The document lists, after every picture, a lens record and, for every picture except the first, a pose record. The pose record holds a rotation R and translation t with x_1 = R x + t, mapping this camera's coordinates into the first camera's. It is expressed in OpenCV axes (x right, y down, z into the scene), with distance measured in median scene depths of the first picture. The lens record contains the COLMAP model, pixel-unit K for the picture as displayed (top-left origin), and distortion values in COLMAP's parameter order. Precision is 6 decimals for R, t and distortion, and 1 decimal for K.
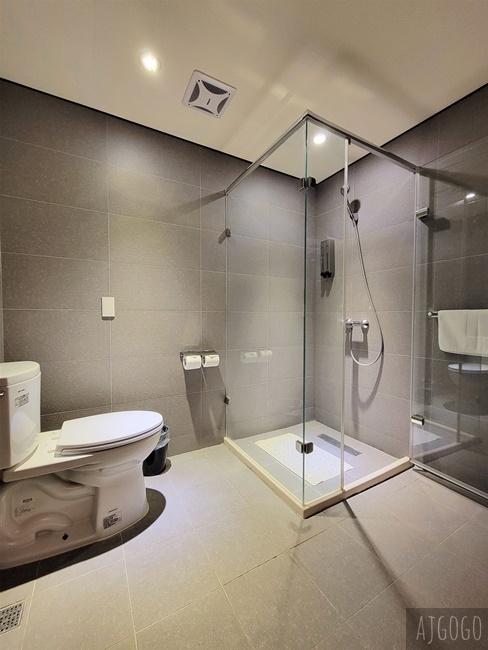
lens RADIAL K [[266.5, 0, 245.3], [0, 266.5, 325.3], [0, 0, 1]] dist [0.000435, -0.001795]
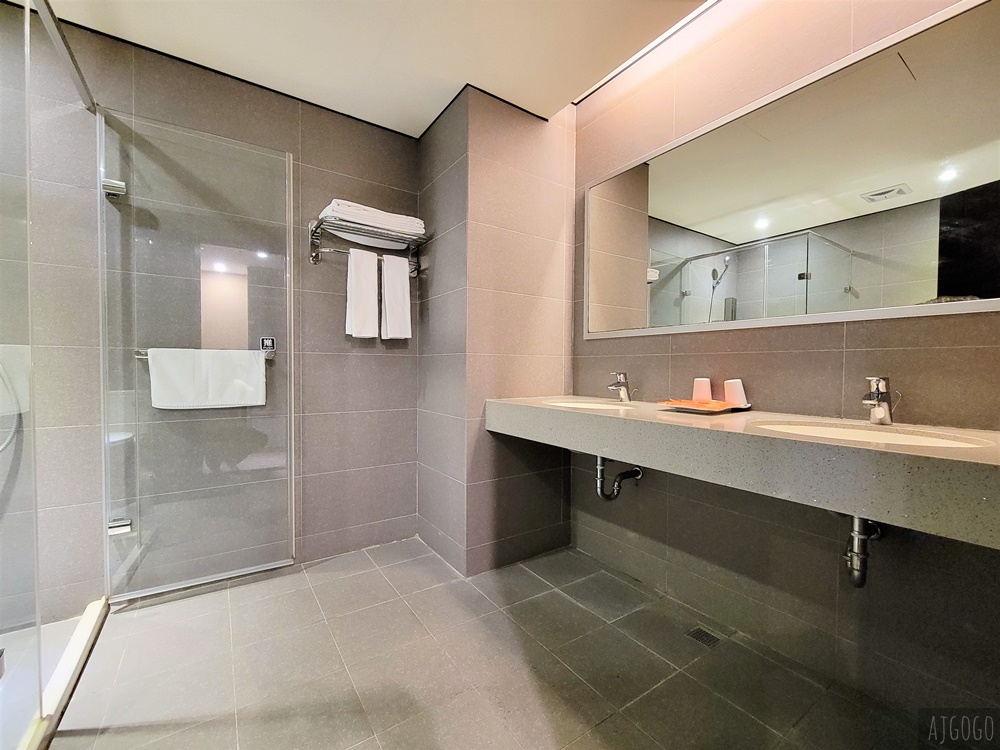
lens RADIAL K [[410.0, 0, 500.7], [0, 410.0, 373.6], [0, 0, 1]] dist [0.000435, -0.001795]
pose [[-0.087124, -0.018377, 0.996028, -0.355775], [0.018167, 0.999634, 0.020032, 0.003230], [-0.996032, 0.019840, -0.086759, 0.206546]]
